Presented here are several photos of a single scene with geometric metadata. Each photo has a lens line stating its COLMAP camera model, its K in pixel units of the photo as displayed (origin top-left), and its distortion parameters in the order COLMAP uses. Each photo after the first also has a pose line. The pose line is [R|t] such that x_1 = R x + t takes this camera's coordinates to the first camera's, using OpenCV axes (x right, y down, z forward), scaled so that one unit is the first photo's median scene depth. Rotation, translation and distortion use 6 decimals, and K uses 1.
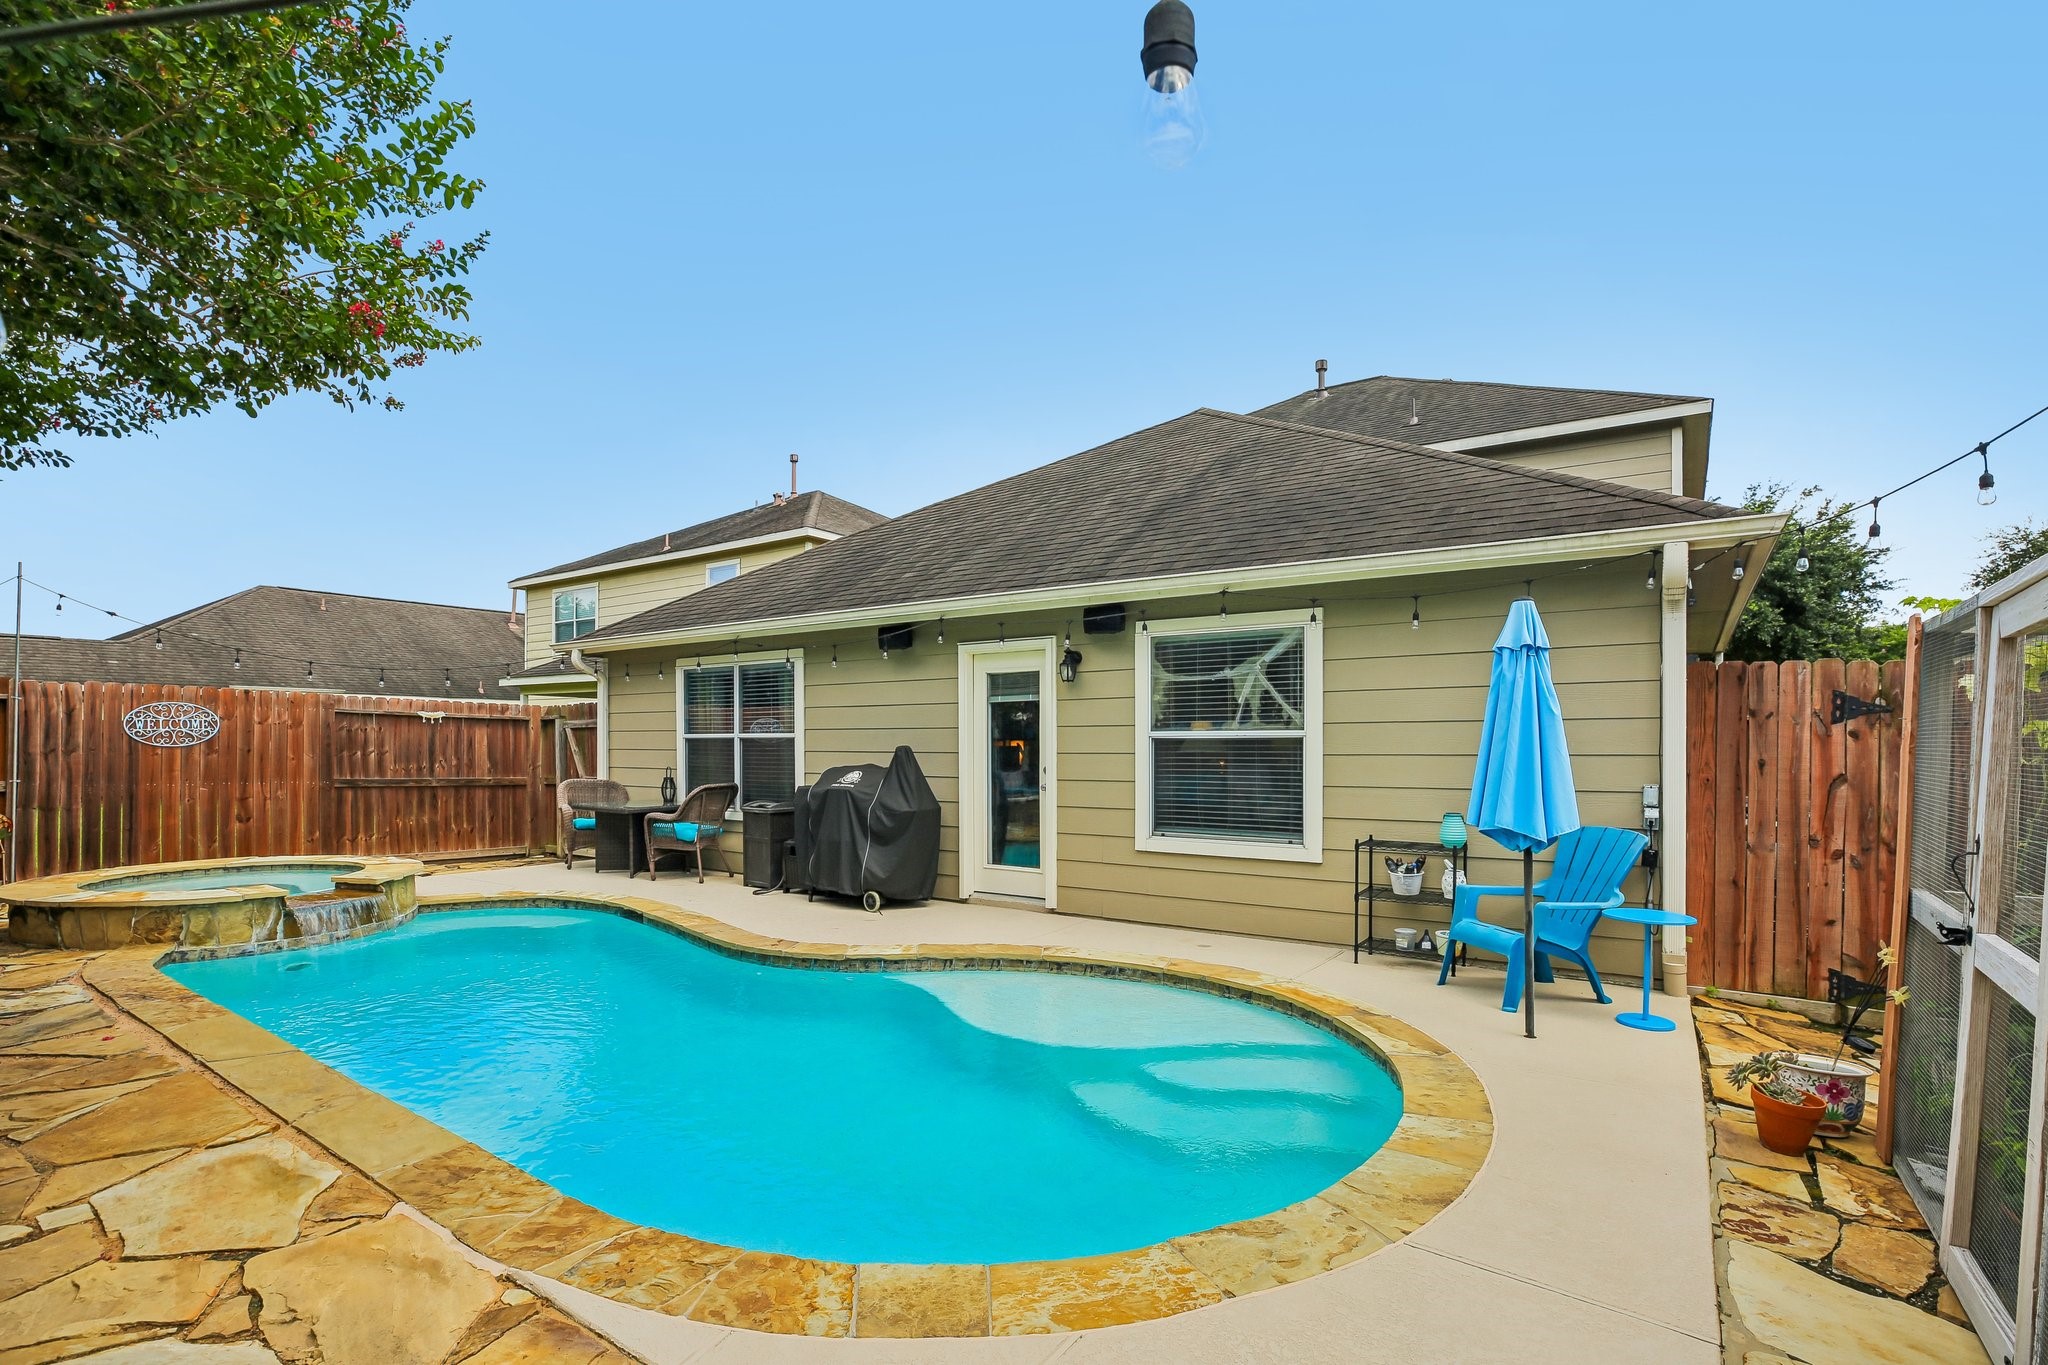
lens RADIAL K [[950.7, 0, 1021.6], [0, 950.7, 759.2], [0, 0, 1]] dist [0.001098, 0.000171]
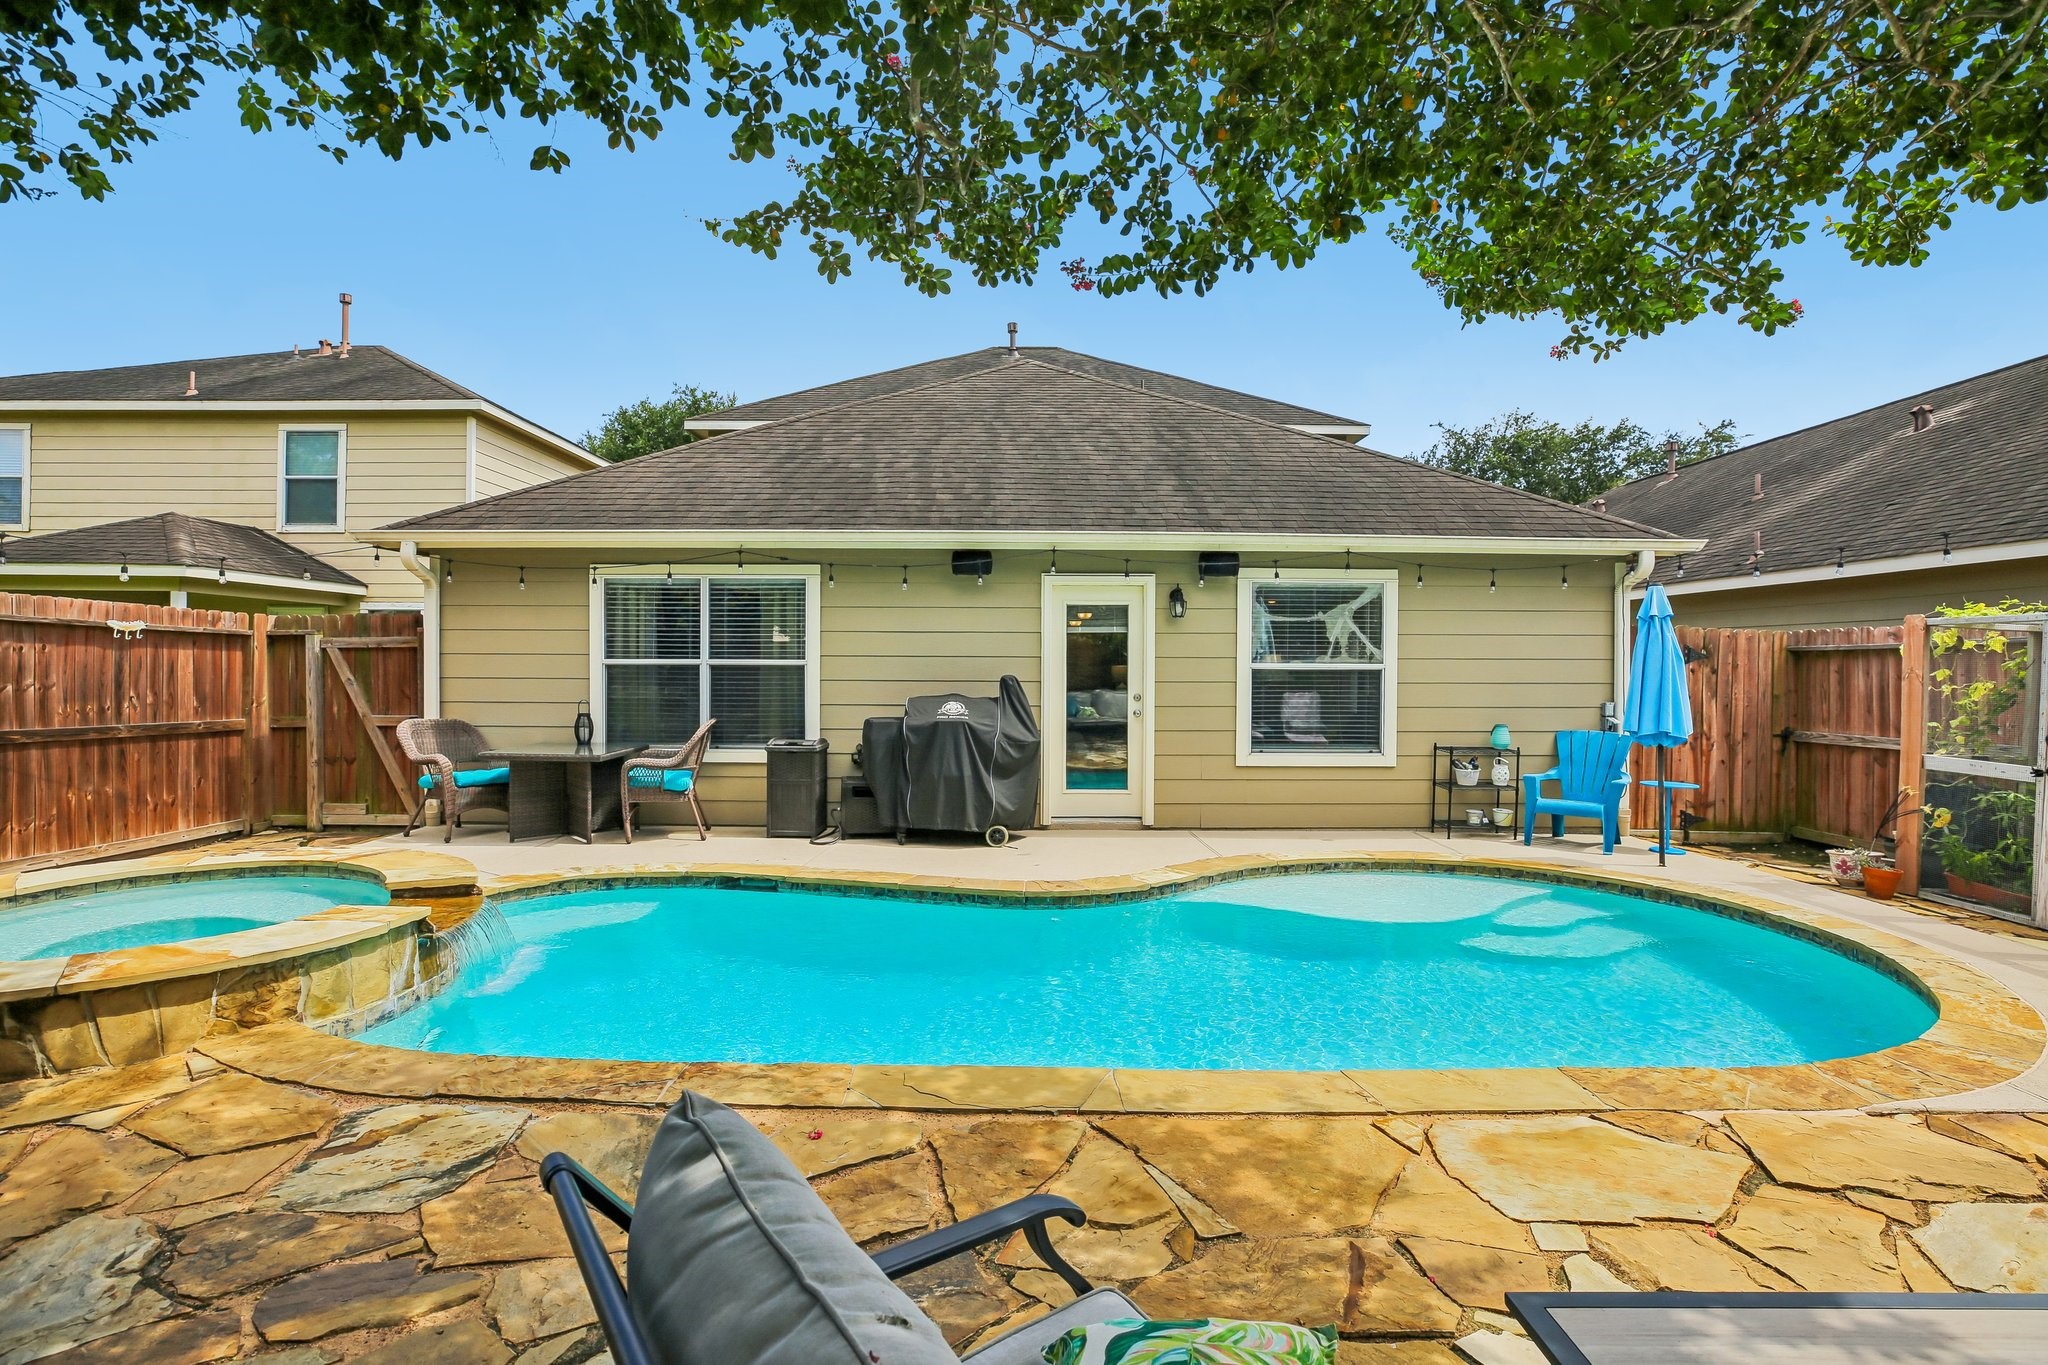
lens RADIAL K [[926.9, 0, 1011.6], [0, 926.9, 679.7], [0, 0, 1]] dist [0.001908, 0.000065]
pose [[0.822732, -0.009081, 0.568357, -0.687546], [0.004223, 0.999942, 0.009864, -0.019898], [-0.568414, -0.005715, 0.822723, 0.213955]]
